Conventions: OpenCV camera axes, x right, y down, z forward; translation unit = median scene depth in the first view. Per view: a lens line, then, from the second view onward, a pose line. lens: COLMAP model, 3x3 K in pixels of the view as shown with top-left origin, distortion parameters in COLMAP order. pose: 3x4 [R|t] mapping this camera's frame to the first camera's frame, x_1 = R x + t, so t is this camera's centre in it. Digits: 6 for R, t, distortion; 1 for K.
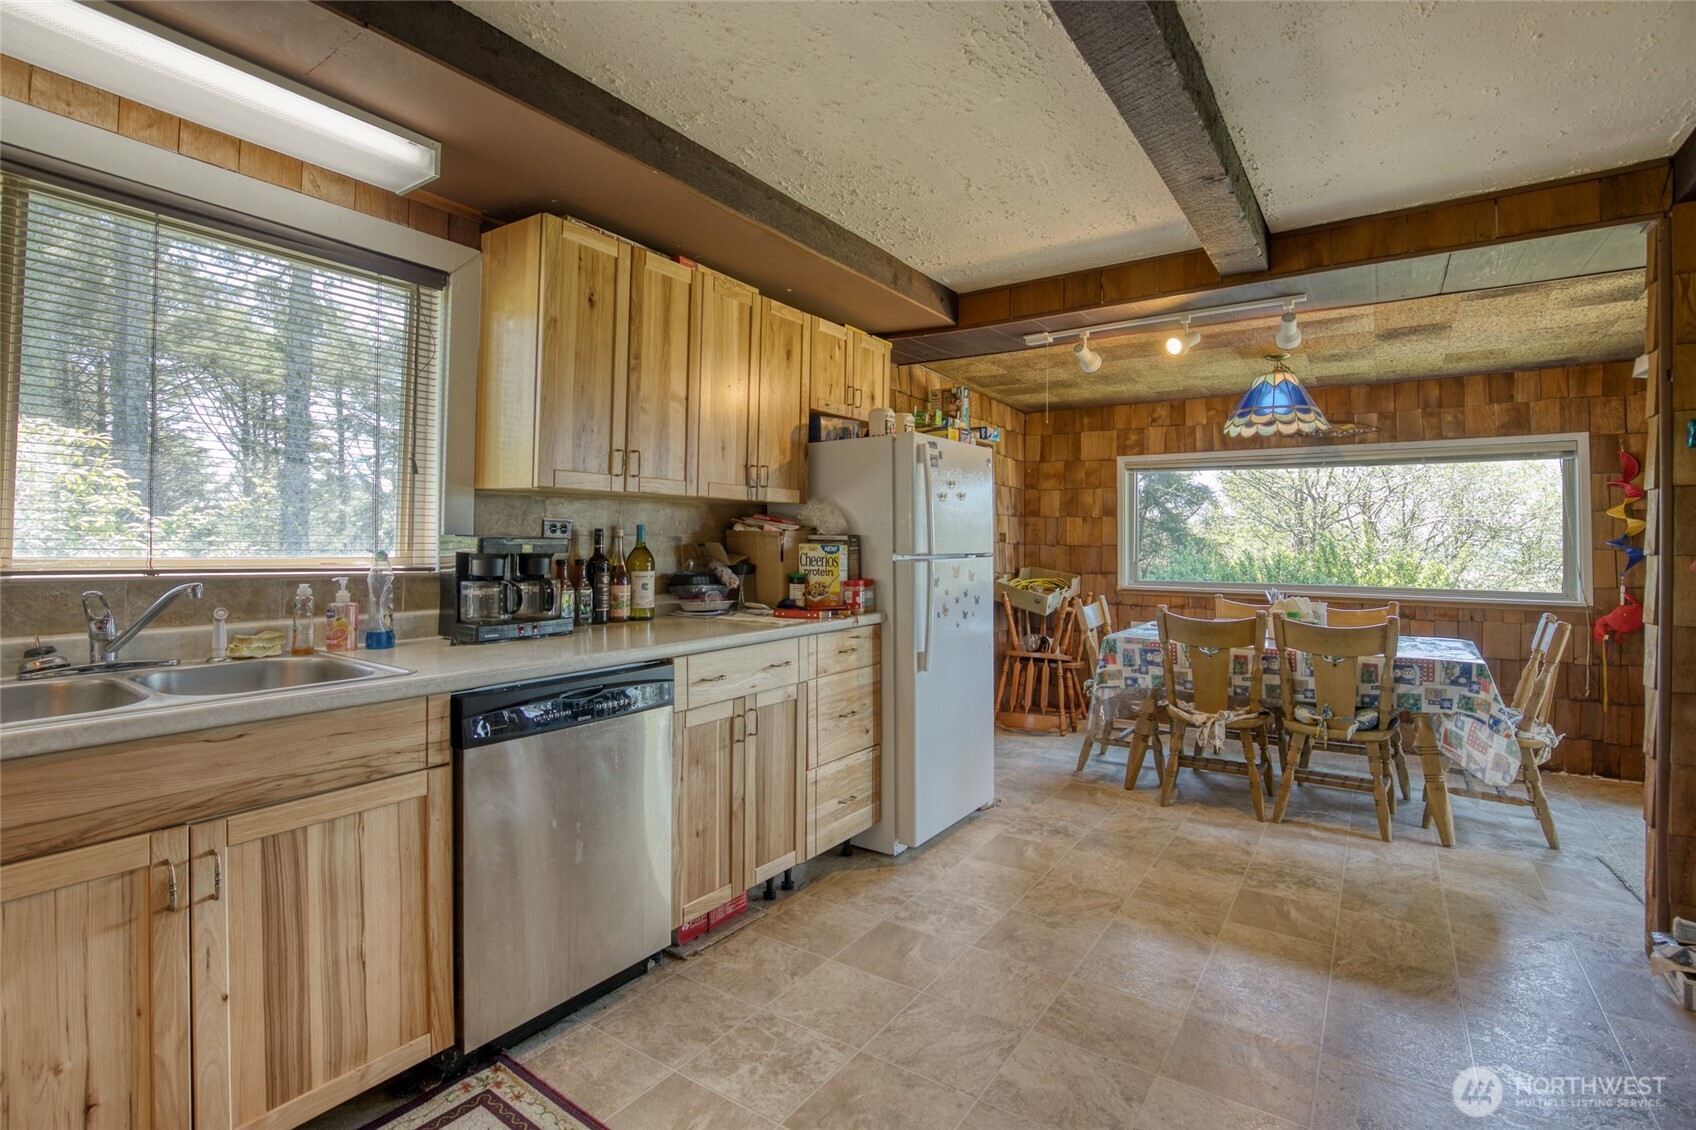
lens RADIAL K [[803.7, 0, 813.5], [0, 803.7, 547.9], [0, 0, 1]] dist [-0.032941, 0.004877]
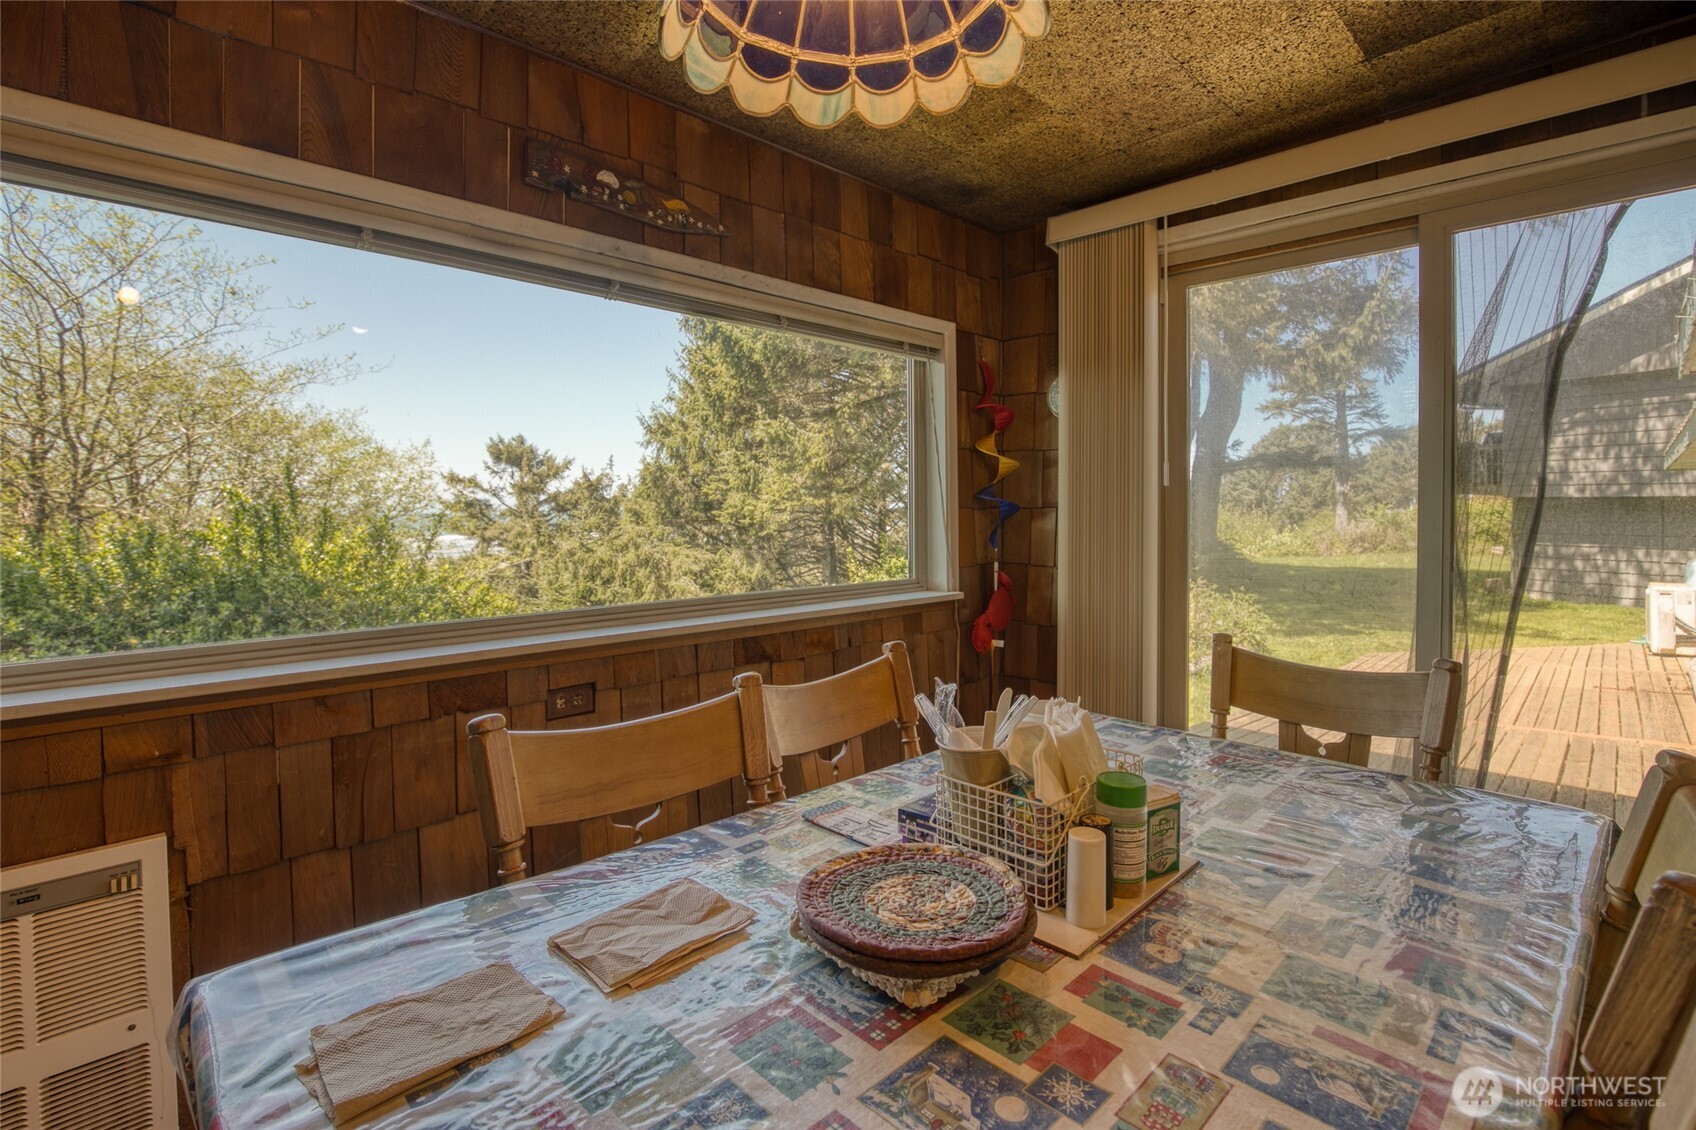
lens RADIAL K [[803.7, 0, 884.0], [0, 803.7, 516.7], [0, 0, 1]] dist [-0.032941, 0.004877]
pose [[0.149529, -0.016531, 0.988619, 0.323918], [0.015754, 0.999773, 0.014335, -0.001192], [-0.988632, 0.013431, 0.149756, 0.930150]]
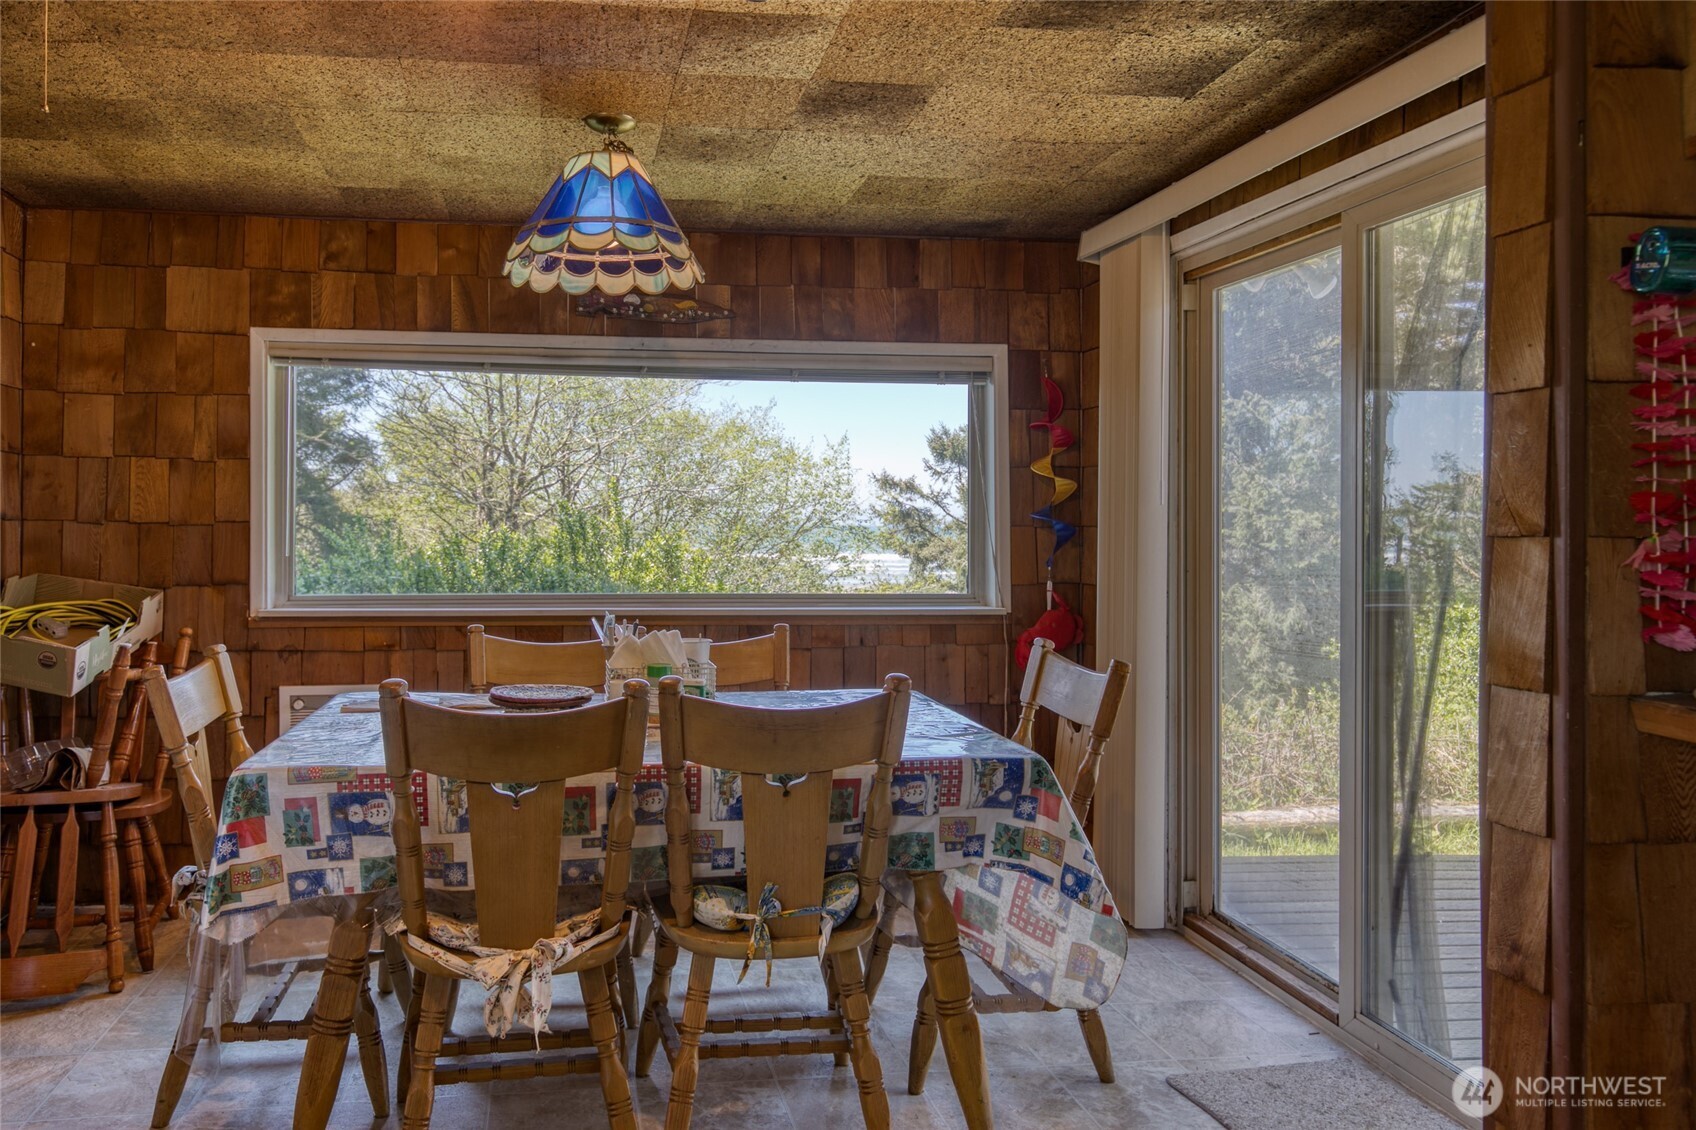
lens RADIAL K [[1212.1, 0, 768.7], [0, 1212.1, 501.5], [0, 0, 1]] dist [0.001095, -0.003681]
pose [[0.708182, 0.009388, 0.705967, 0.139142], [0.006246, 0.999789, -0.019560, 0.000390], [-0.706002, 0.018262, 0.707974, 0.414726]]
